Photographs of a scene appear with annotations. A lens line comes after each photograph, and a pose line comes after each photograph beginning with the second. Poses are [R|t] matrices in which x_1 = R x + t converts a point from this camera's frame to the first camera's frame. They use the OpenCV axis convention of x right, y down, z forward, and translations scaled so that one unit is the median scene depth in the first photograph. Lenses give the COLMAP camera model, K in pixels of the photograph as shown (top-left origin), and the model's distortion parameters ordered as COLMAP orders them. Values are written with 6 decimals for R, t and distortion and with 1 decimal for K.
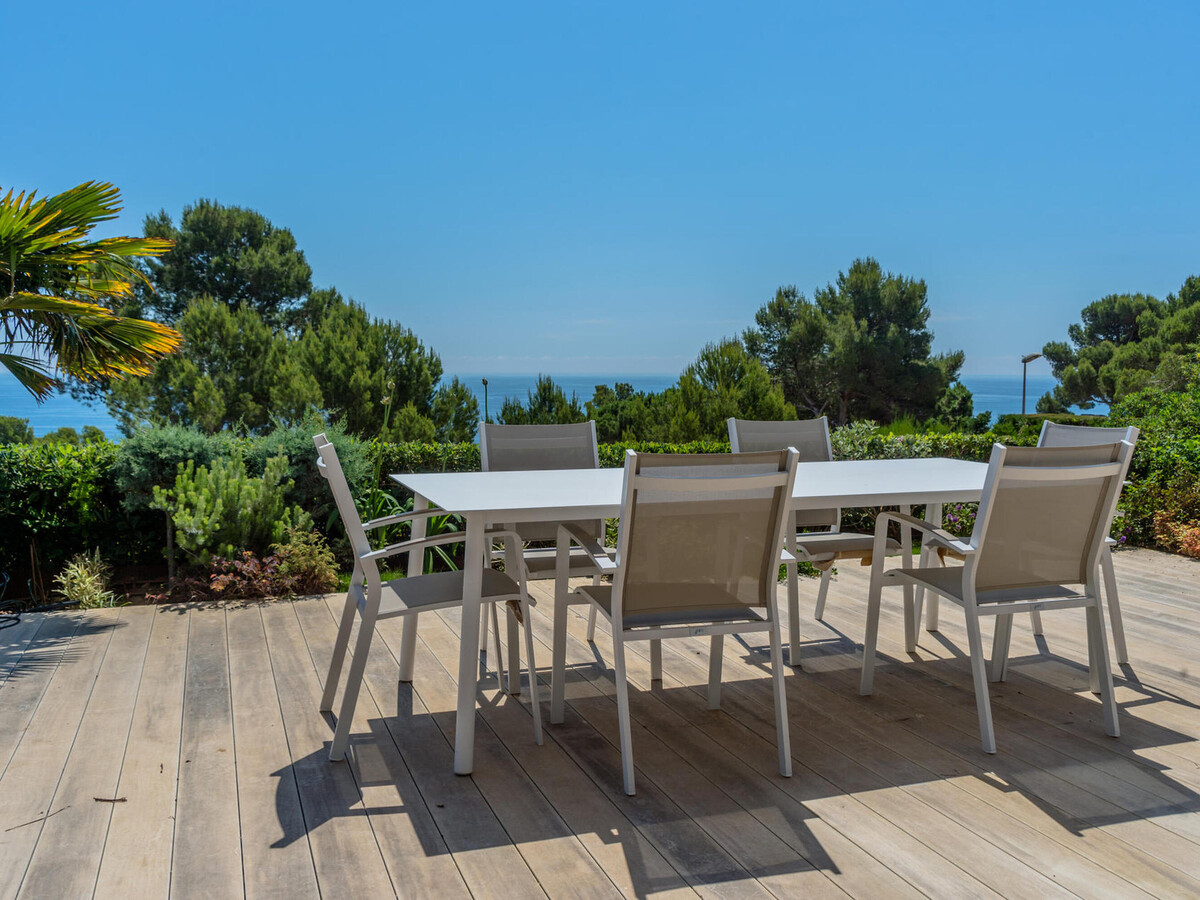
lens RADIAL K [[1085.9, 0, 599.5], [0, 1085.9, 449.7], [0, 0, 1]] dist [0.021478, -0.022052]
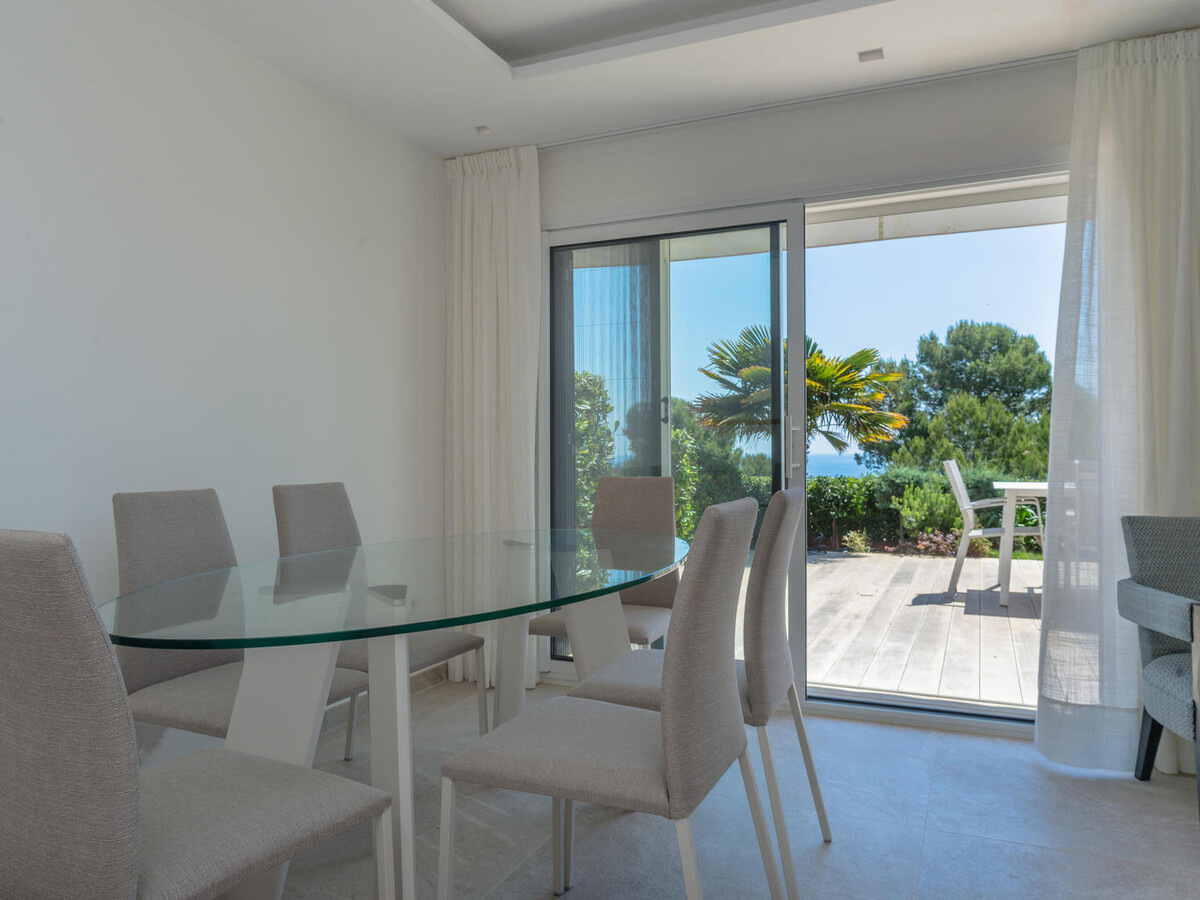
lens RADIAL K [[781.7, 0, 589.7], [0, 781.7, 455.1], [0, 0, 1]] dist [0.011080, 0.000585]
pose [[0.704602, 0.001475, -0.709601, 0.203193], [-0.046038, 0.997986, -0.043640, 0.045558], [0.708107, 0.063418, 0.703251, -0.373802]]
